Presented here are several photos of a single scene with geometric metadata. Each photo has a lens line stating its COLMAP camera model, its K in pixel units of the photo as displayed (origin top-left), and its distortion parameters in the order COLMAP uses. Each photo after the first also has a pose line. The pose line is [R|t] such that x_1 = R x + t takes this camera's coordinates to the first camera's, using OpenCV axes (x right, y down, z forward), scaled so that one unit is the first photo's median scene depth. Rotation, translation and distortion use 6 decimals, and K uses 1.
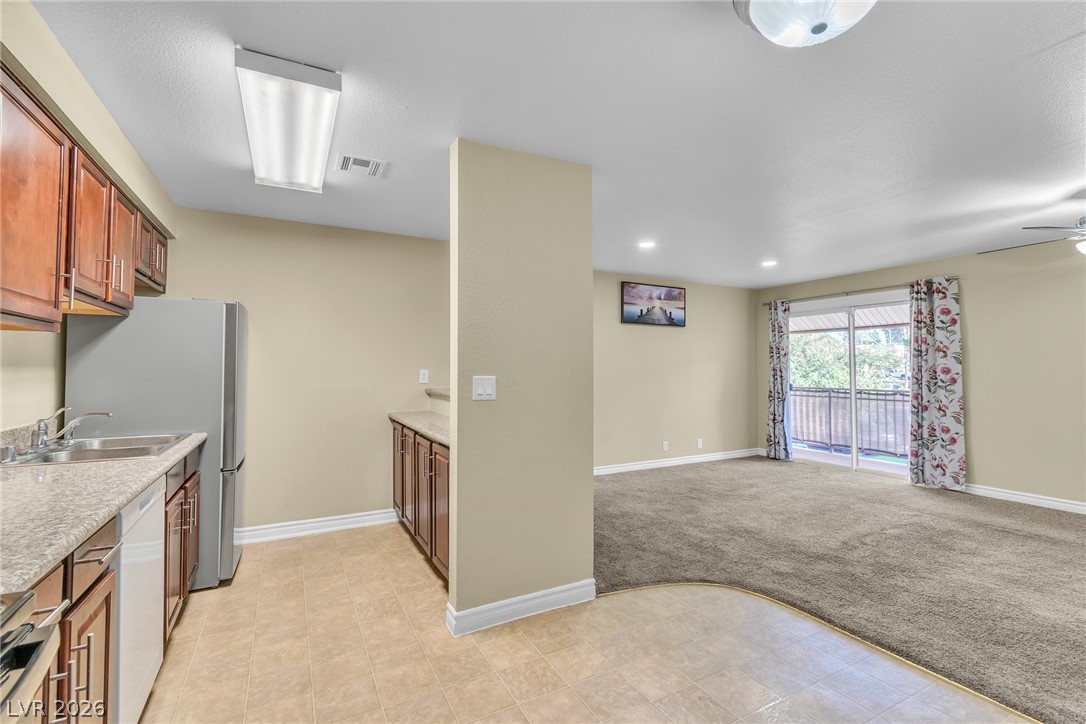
lens RADIAL K [[482.5, 0, 546.8], [0, 482.5, 357.1], [0, 0, 1]] dist [0.005874, -0.003466]
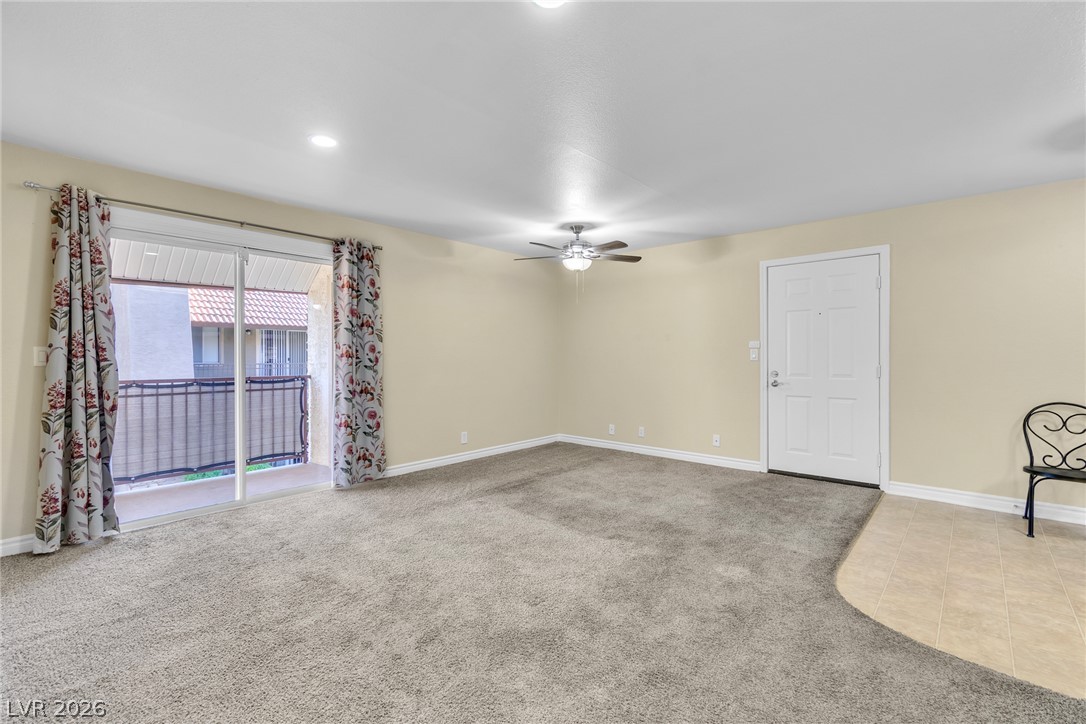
lens RADIAL K [[482.5, 0, 546.8], [0, 482.5, 357.1], [0, 0, 1]] dist [0.005874, -0.003466]
pose [[-0.349780, -0.001720, 0.936830, -0.126218], [-0.022049, 0.999736, -0.006397, 0.042182], [-0.936572, -0.022894, -0.349726, 1.018278]]
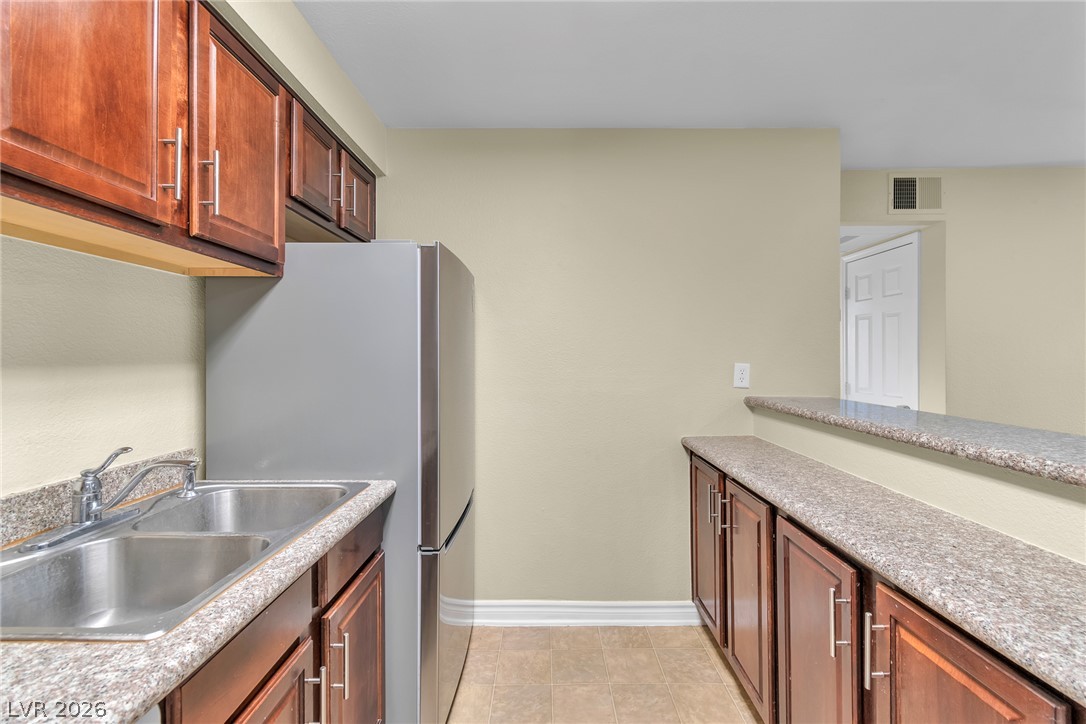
lens RADIAL K [[482.5, 0, 546.8], [0, 482.5, 357.1], [0, 0, 1]] dist [0.005874, -0.003466]
pose [[0.880131, 0.000189, -0.474730, -0.161377], [0.012499, 0.999644, 0.023571, 0.001994], [0.474566, -0.026679, 0.879816, 0.338752]]
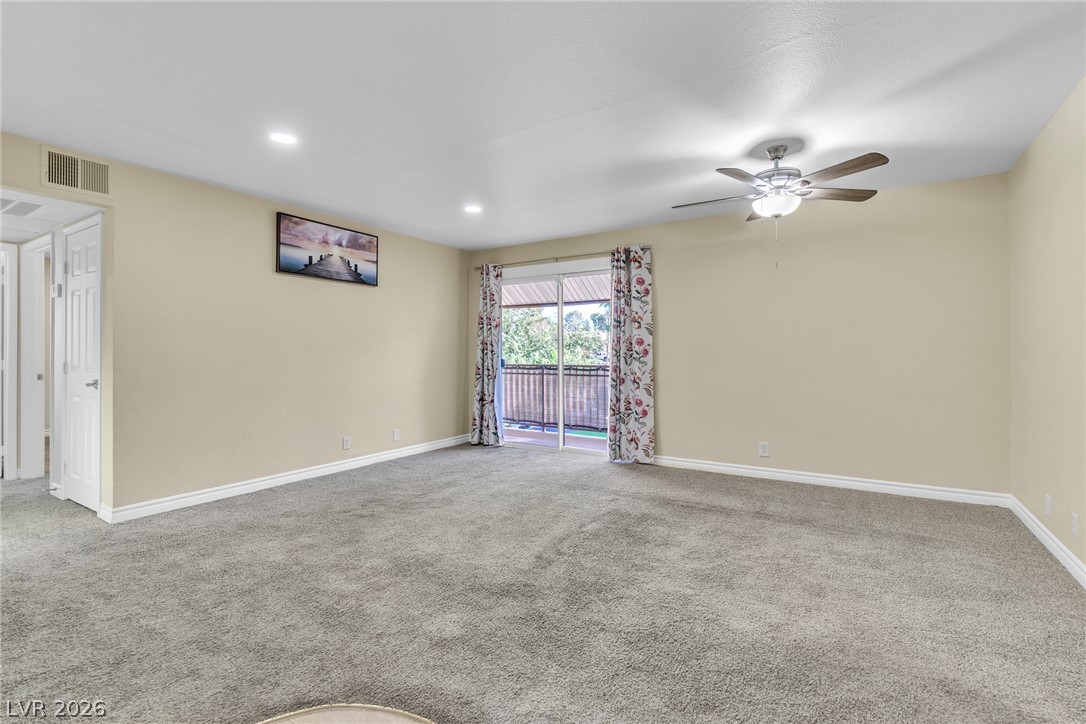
lens RADIAL K [[493.4, 0, 546.6], [0, 493.4, 349.3], [0, 0, 1]] dist [0.001965, -0.000346]
pose [[0.869763, 0.002777, 0.493462, 0.171125], [-0.011208, 0.999837, 0.014129, 0.031218], [-0.493342, -0.017819, 0.869653, 0.227697]]
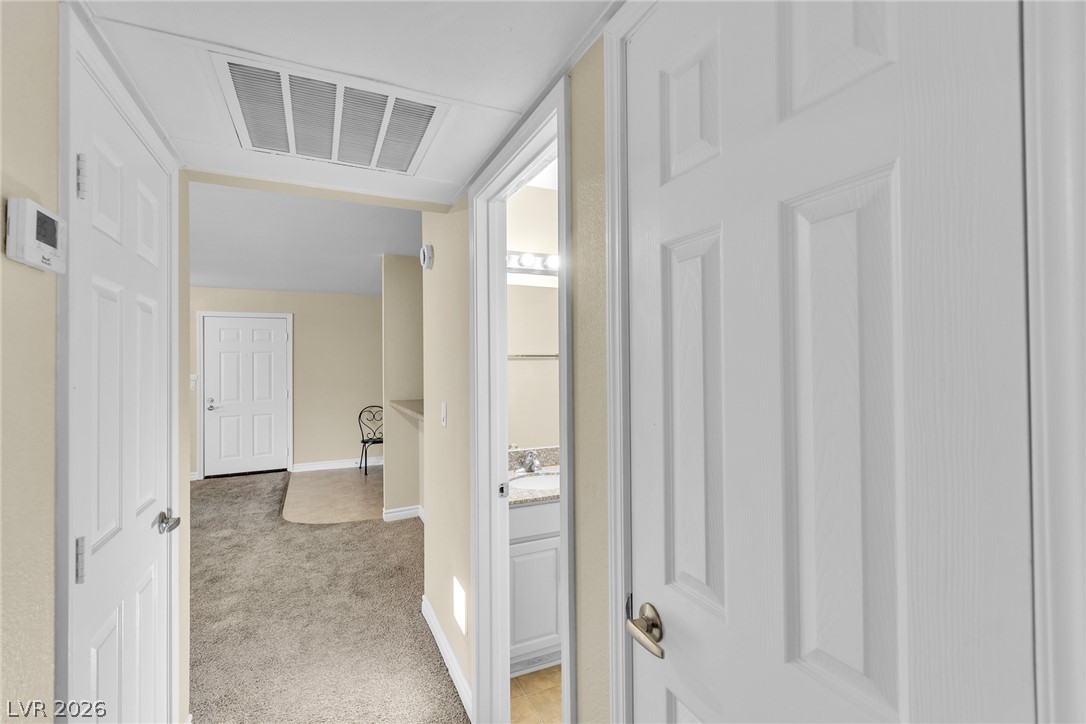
lens RADIAL K [[482.5, 0, 546.8], [0, 482.5, 357.1], [0, 0, 1]] dist [0.005874, -0.003466]
pose [[-0.998908, 0.012104, 0.045131, -0.297708], [0.010258, 0.999110, -0.040904, 0.008393], [-0.045586, -0.040396, -0.998143, 1.452452]]
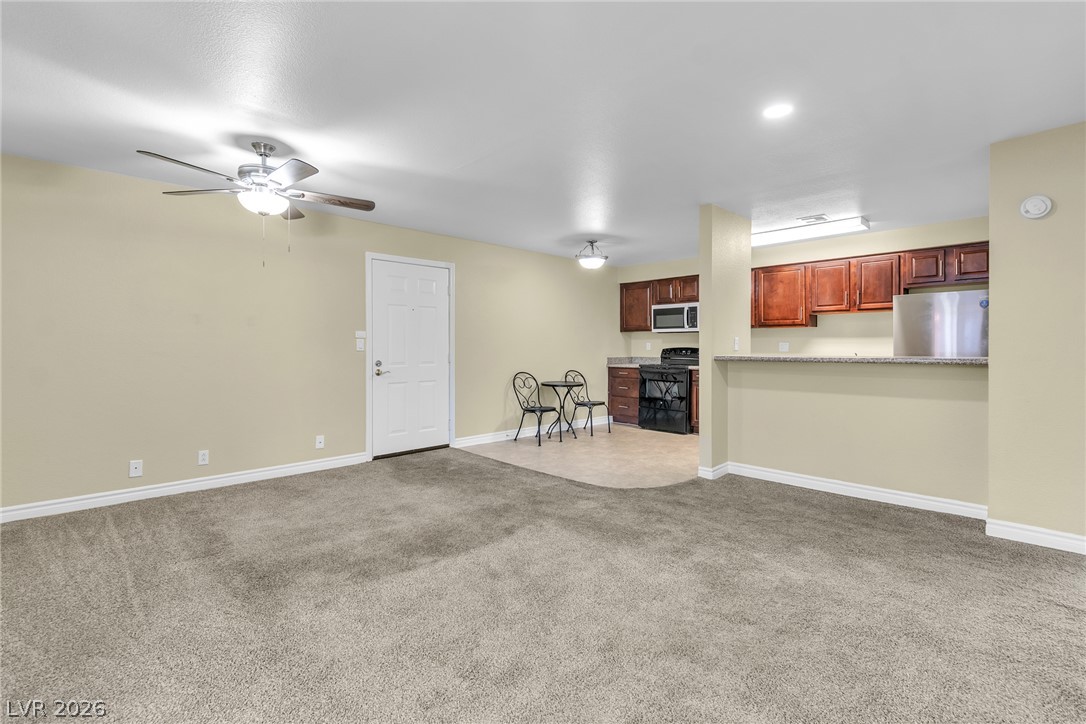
lens RADIAL K [[493.4, 0, 546.6], [0, 493.4, 349.3], [0, 0, 1]] dist [0.001965, -0.000346]
pose [[-0.958695, 0.002690, -0.284423, 0.573557], [0.008107, 0.999808, -0.017867, 0.051331], [0.284321, -0.019435, -0.958532, 1.332975]]
